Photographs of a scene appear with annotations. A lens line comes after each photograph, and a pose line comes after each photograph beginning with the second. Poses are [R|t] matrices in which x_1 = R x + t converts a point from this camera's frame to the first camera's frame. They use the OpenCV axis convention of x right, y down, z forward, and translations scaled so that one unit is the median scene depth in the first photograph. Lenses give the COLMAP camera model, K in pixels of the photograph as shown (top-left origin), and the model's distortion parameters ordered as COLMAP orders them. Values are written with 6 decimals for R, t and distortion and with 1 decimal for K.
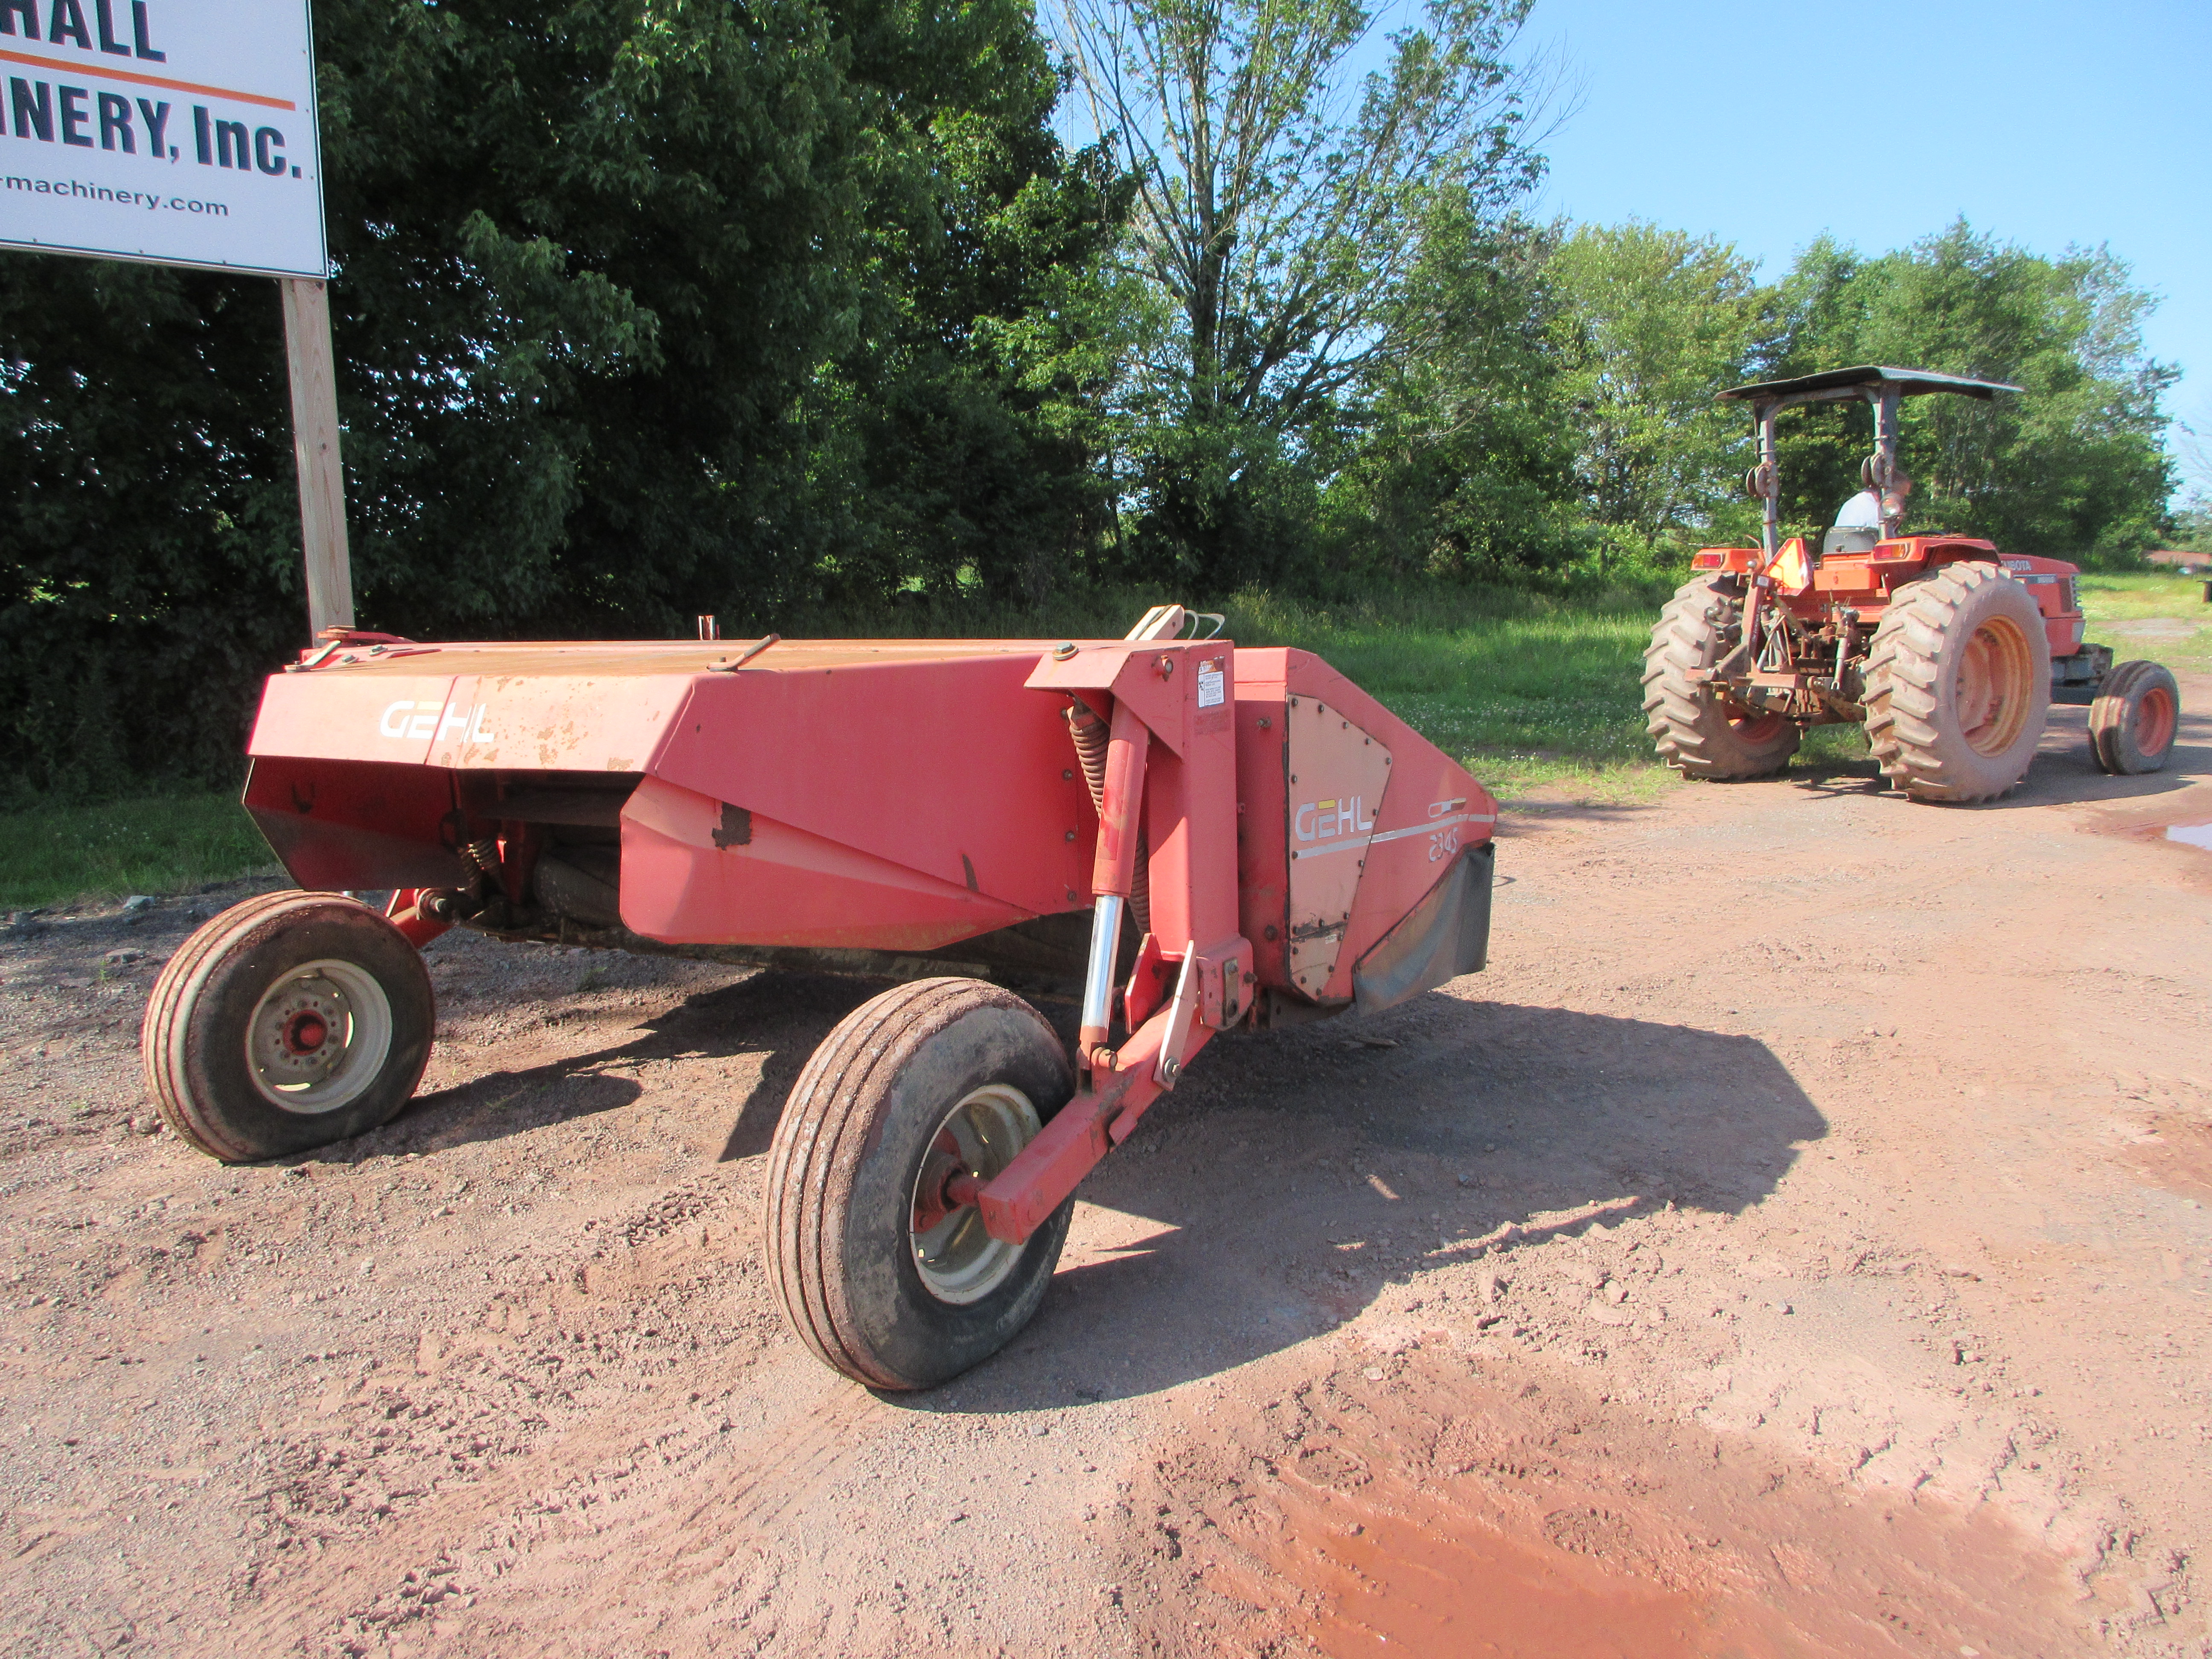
lens RADIAL K [[1645.4, 0, 1105.0], [0, 1645.4, 903.0], [0, 0, 1]] dist [-0.029442, 0.017216]
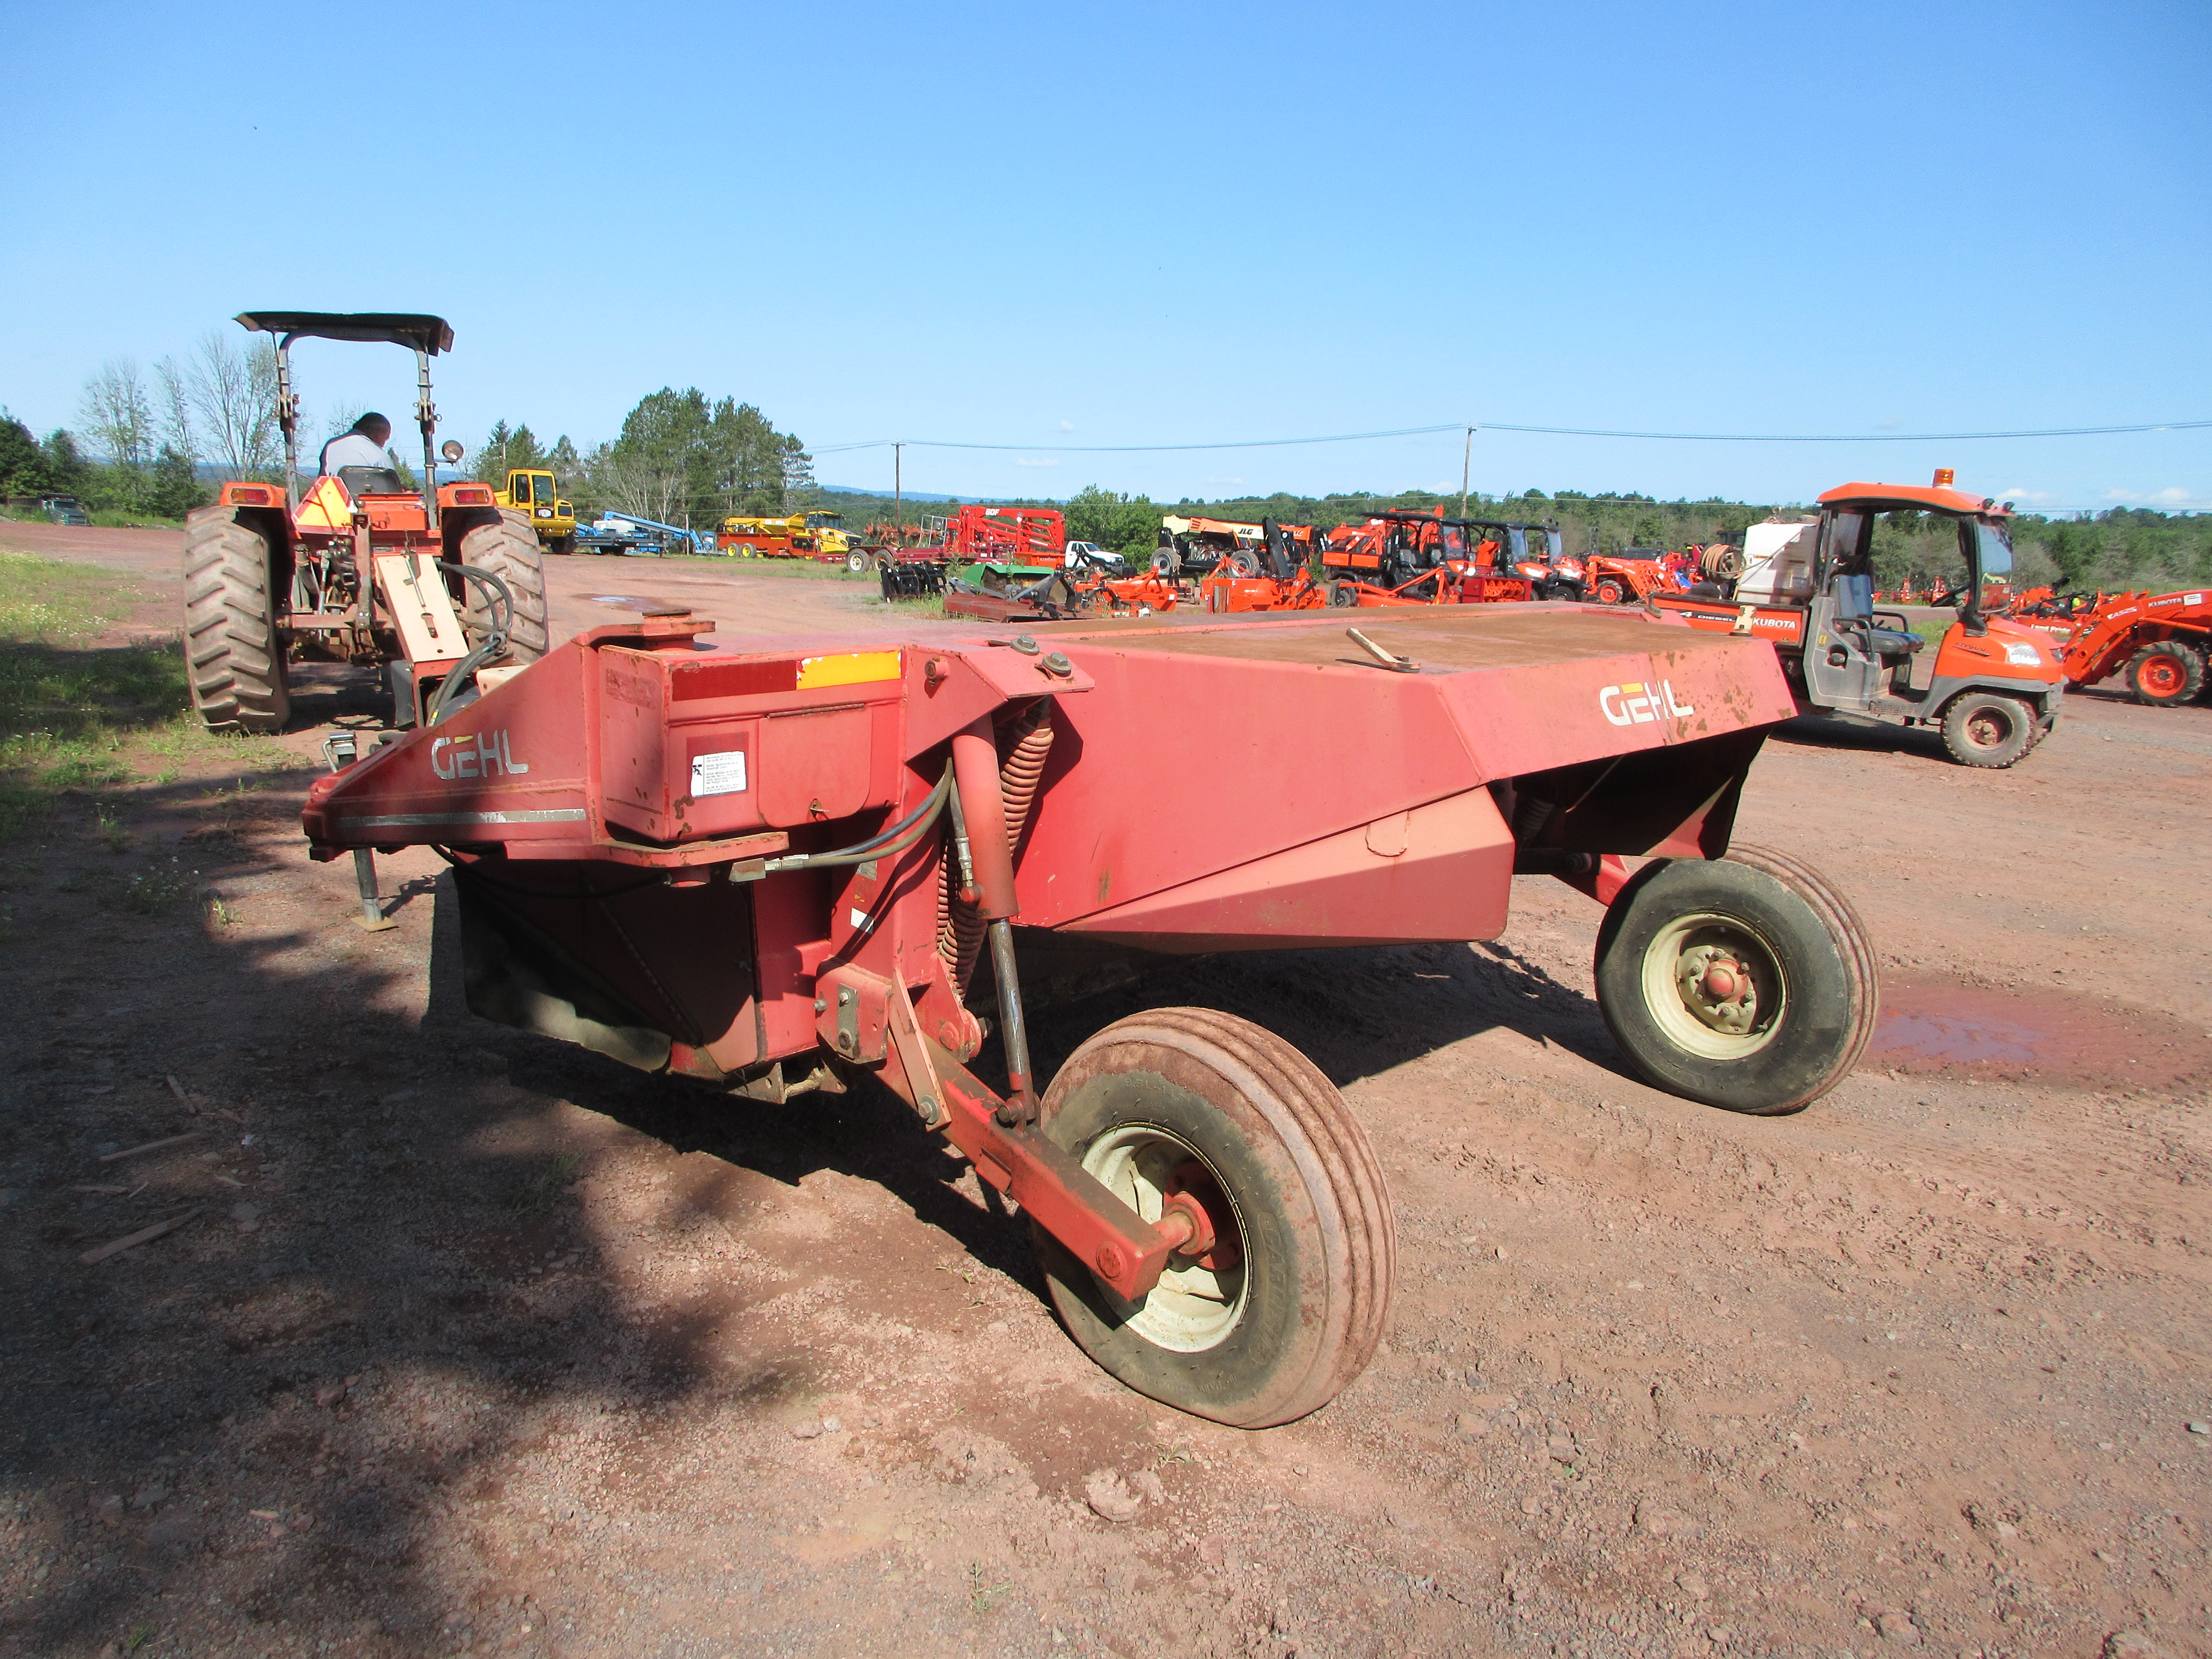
lens RADIAL K [[1645.4, 0, 1105.0], [0, 1645.4, 903.0], [0, 0, 1]] dist [-0.029442, 0.017216]
pose [[0.146420, -0.205781, 0.967582, -0.141301], [0.159435, 0.970245, 0.182221, -0.021952], [-0.976290, 0.127585, 0.174872, 0.113028]]
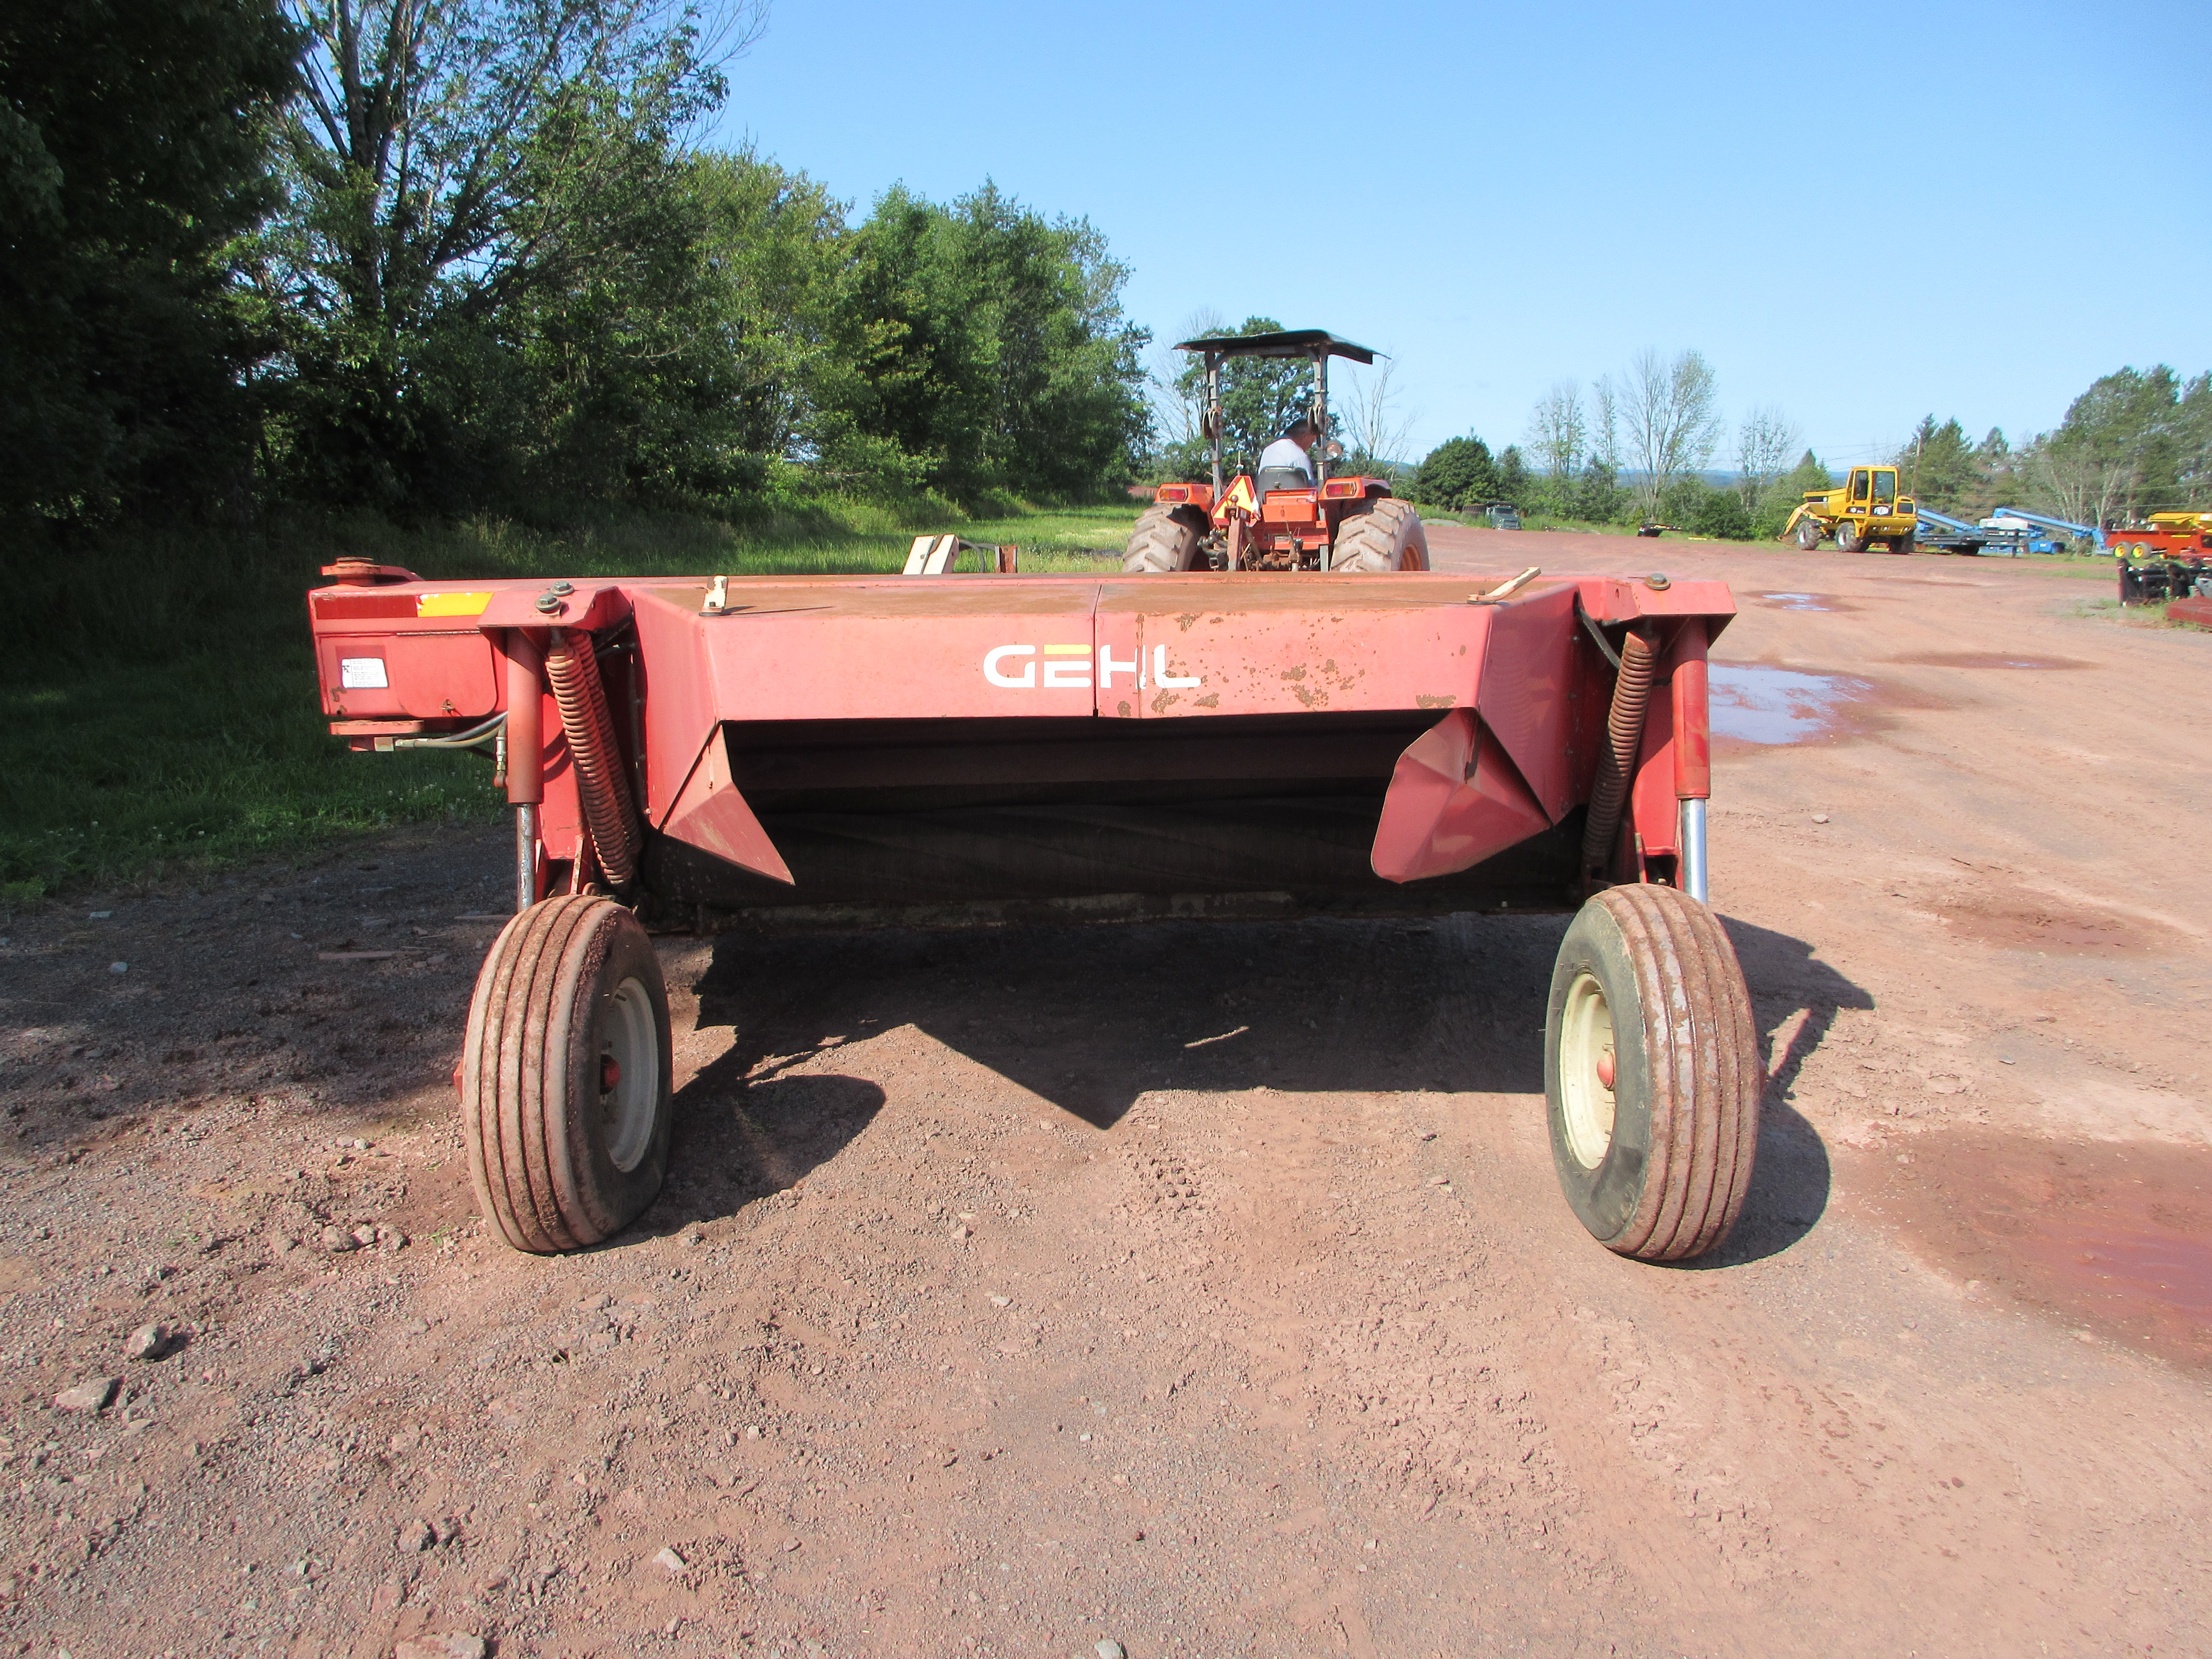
lens RADIAL K [[1645.4, 0, 1105.0], [0, 1645.4, 903.0], [0, 0, 1]] dist [-0.029442, 0.017216]
pose [[0.829165, -0.118028, 0.546402, -0.089084], [0.094542, 0.992984, 0.071027, -0.004646], [-0.550952, -0.007235, 0.834506, 0.025322]]
